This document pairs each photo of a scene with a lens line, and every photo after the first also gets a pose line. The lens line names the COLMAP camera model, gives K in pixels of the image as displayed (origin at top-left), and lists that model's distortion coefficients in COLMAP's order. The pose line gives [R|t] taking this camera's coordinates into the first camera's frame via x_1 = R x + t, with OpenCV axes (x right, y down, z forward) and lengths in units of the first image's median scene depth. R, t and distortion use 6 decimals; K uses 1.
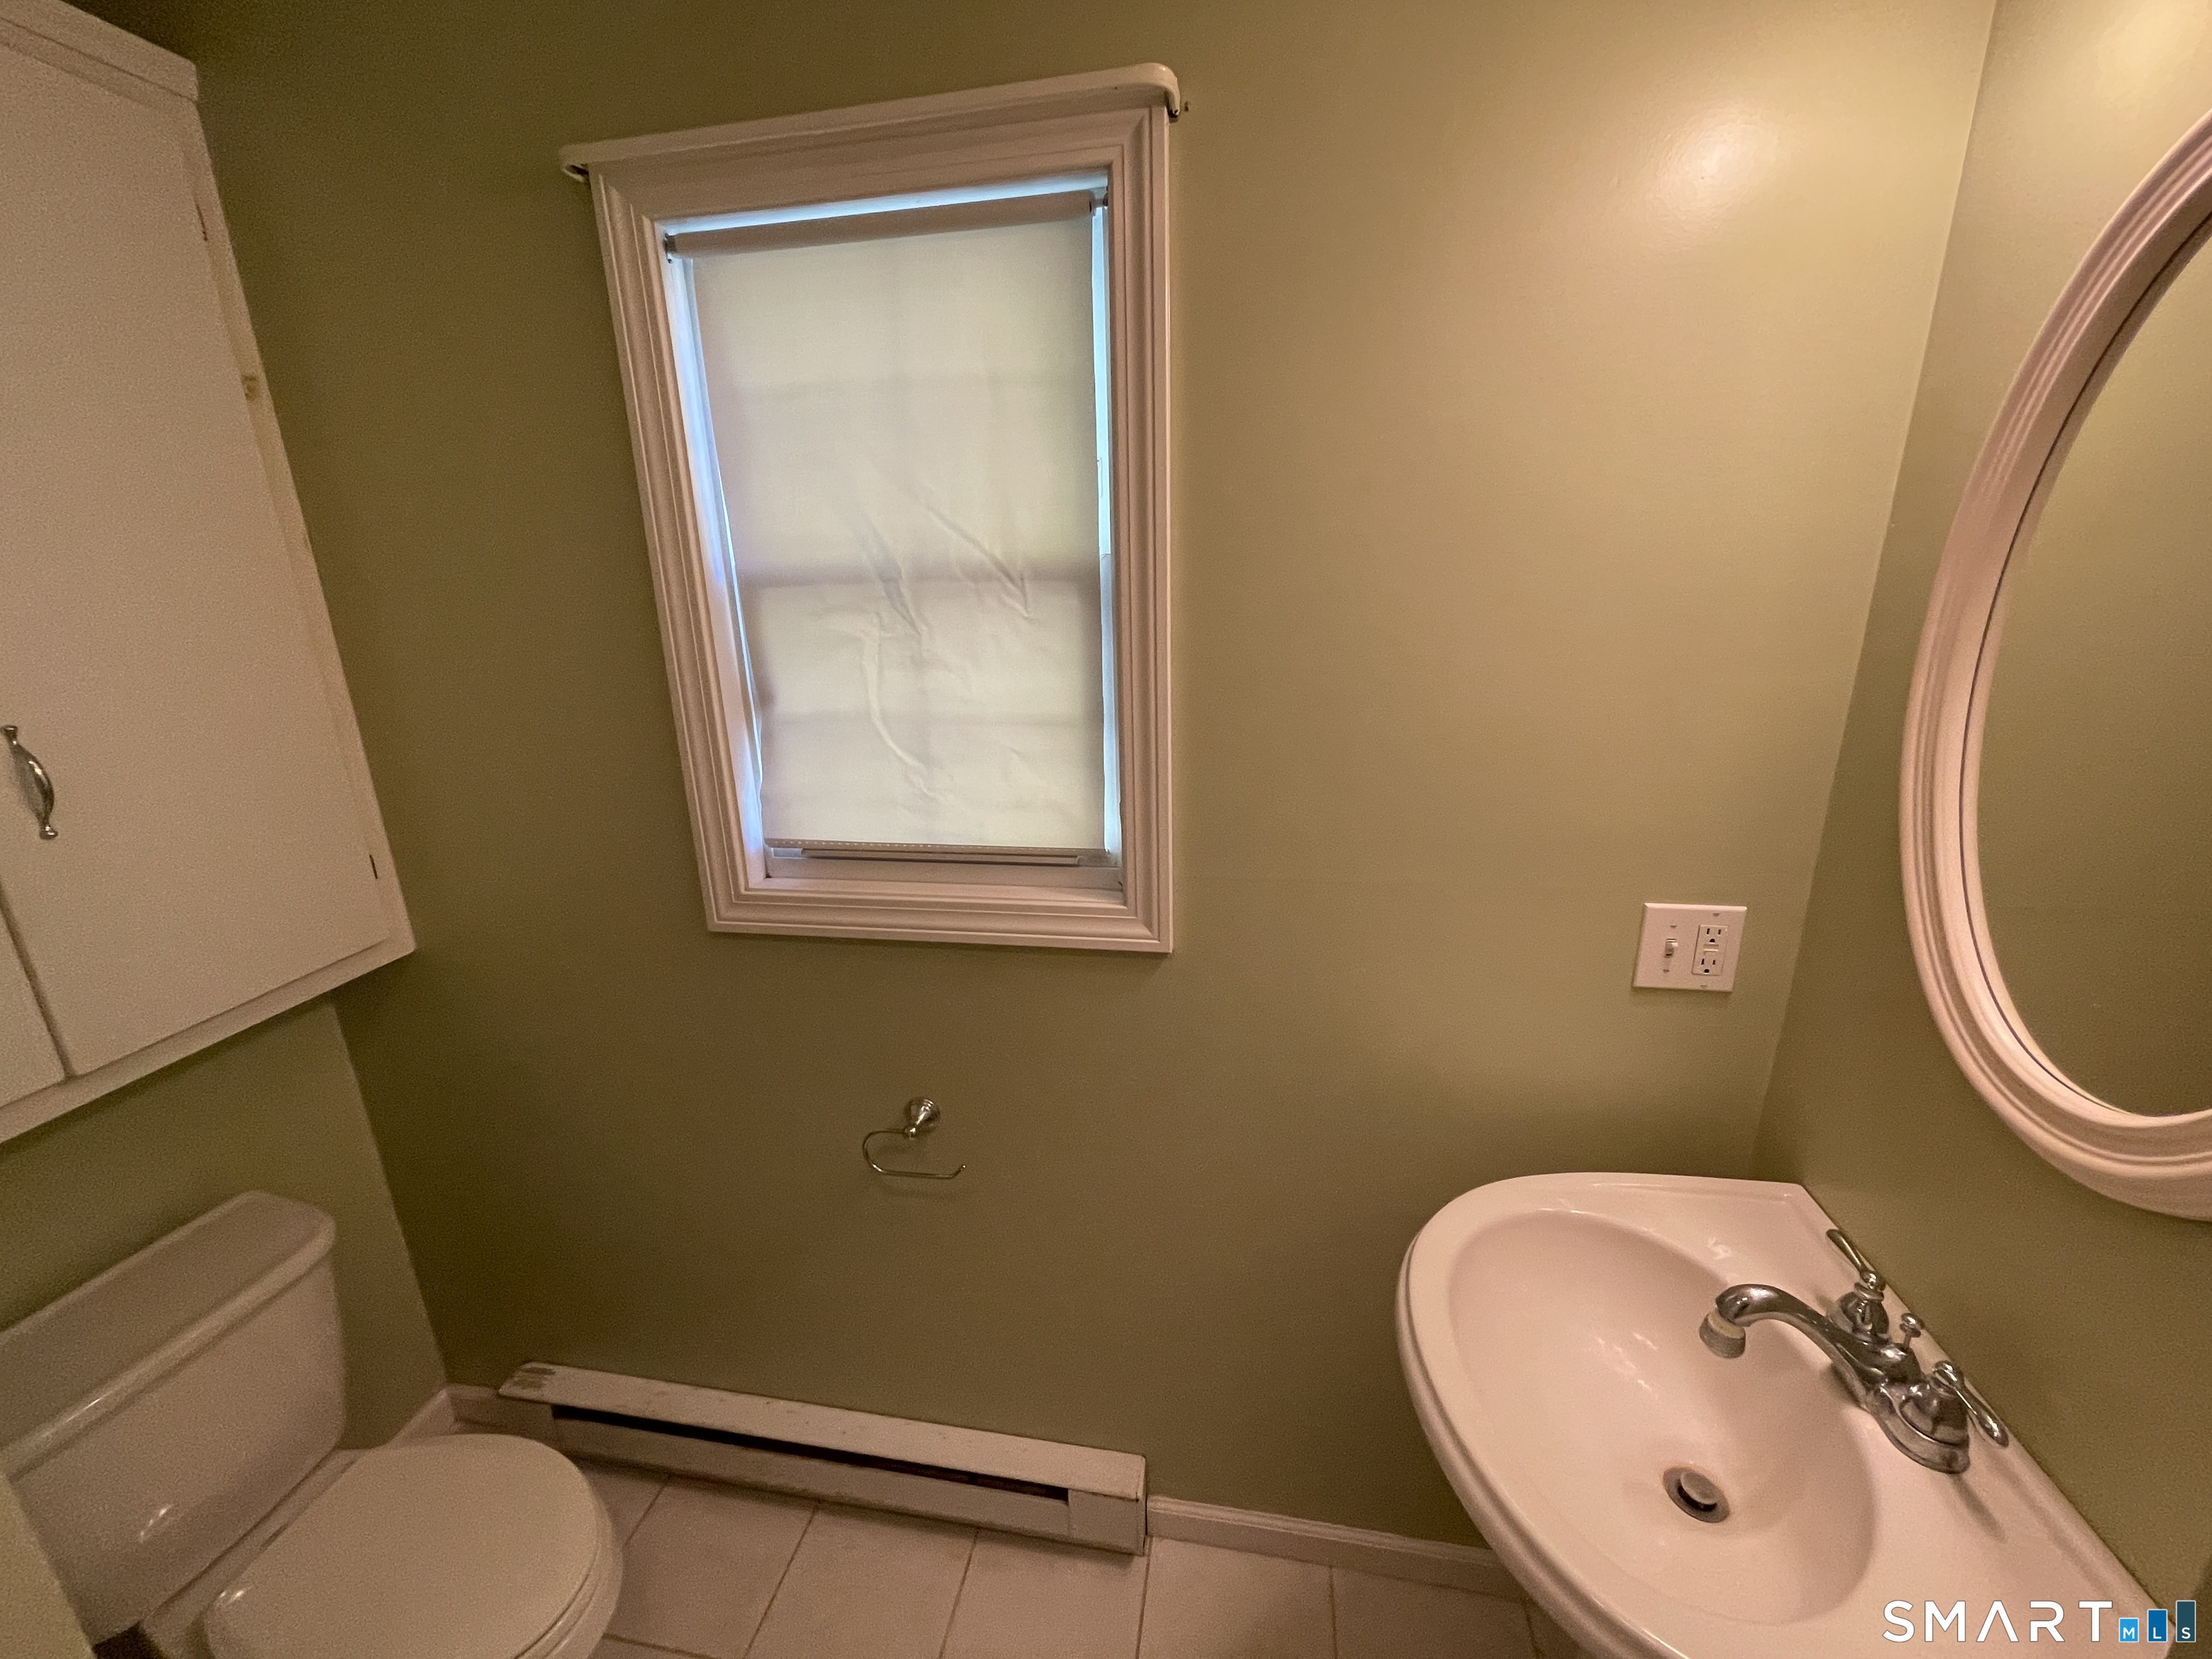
lens RADIAL K [[895.0, 0, 1098.4], [0, 895.0, 833.8], [0, 0, 1]] dist [-0.005348, 0.001485]
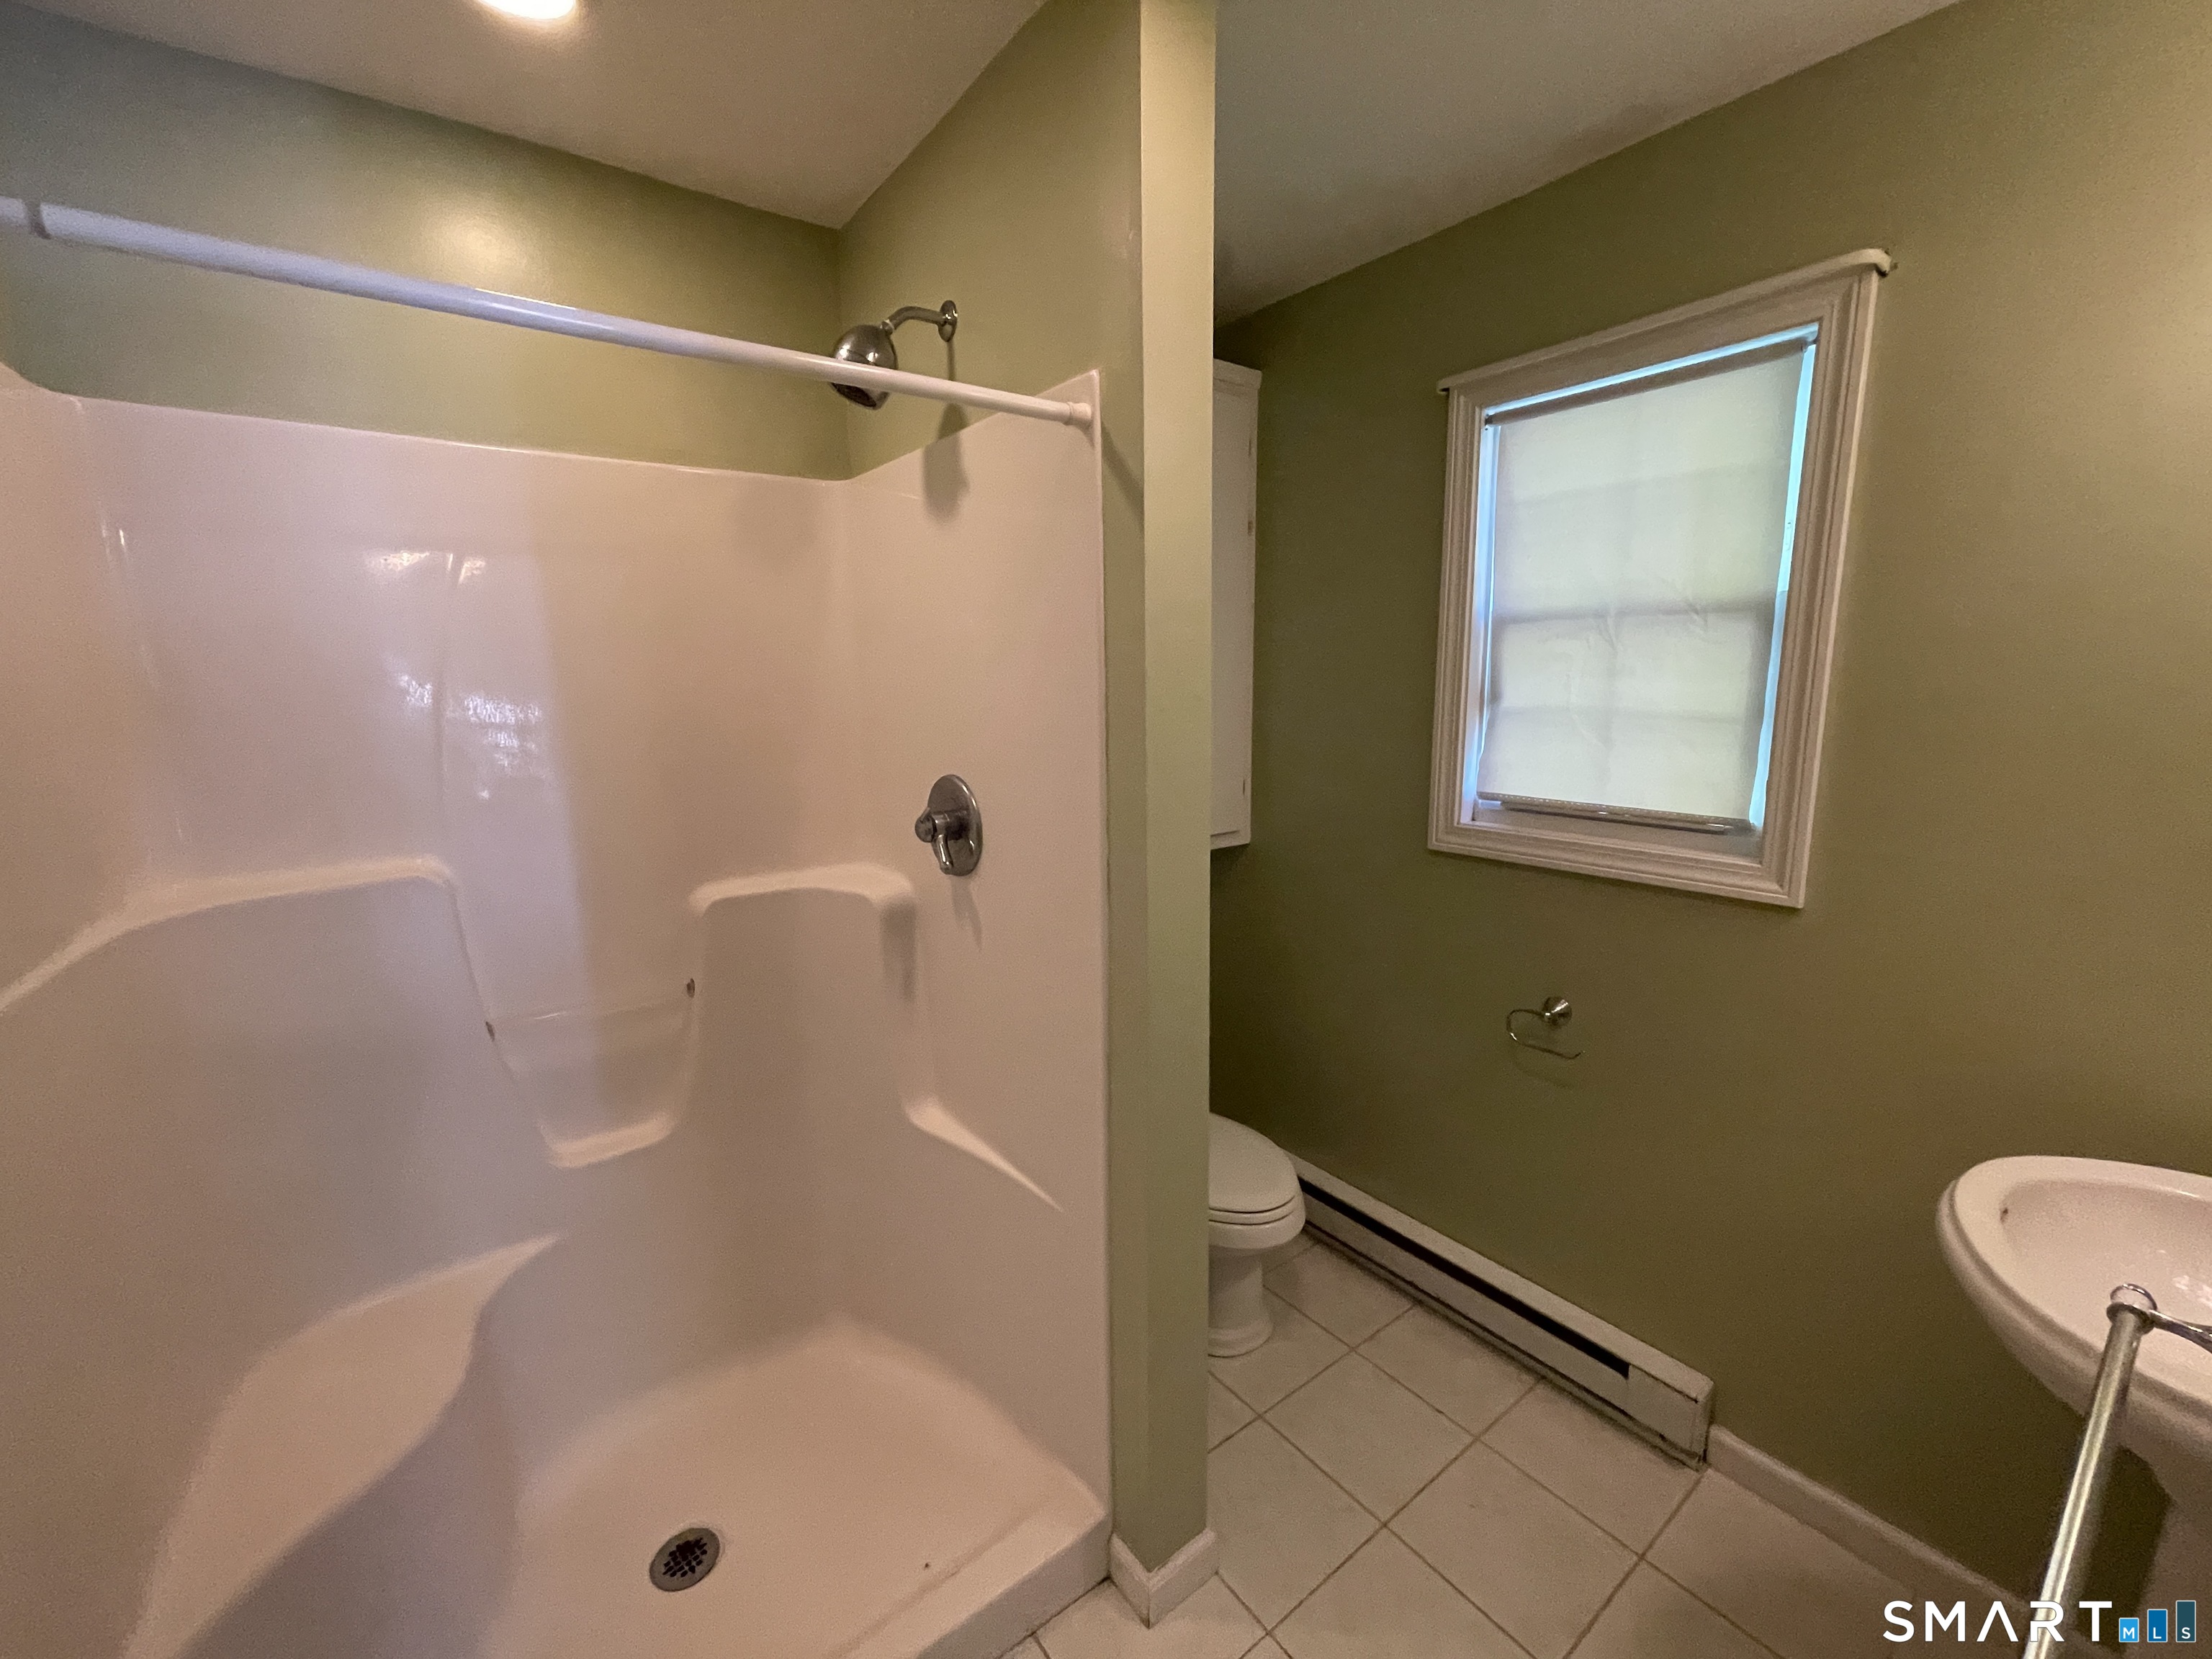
lens RADIAL K [[895.0, 0, 1104.0], [0, 895.0, 821.6], [0, 0, 1]] dist [-0.005348, 0.001485]
pose [[0.735462, 0.126459, -0.665661, 0.180086], [-0.200336, 0.979090, -0.035341, 0.252892], [0.647272, 0.159348, 0.745417, -0.541758]]
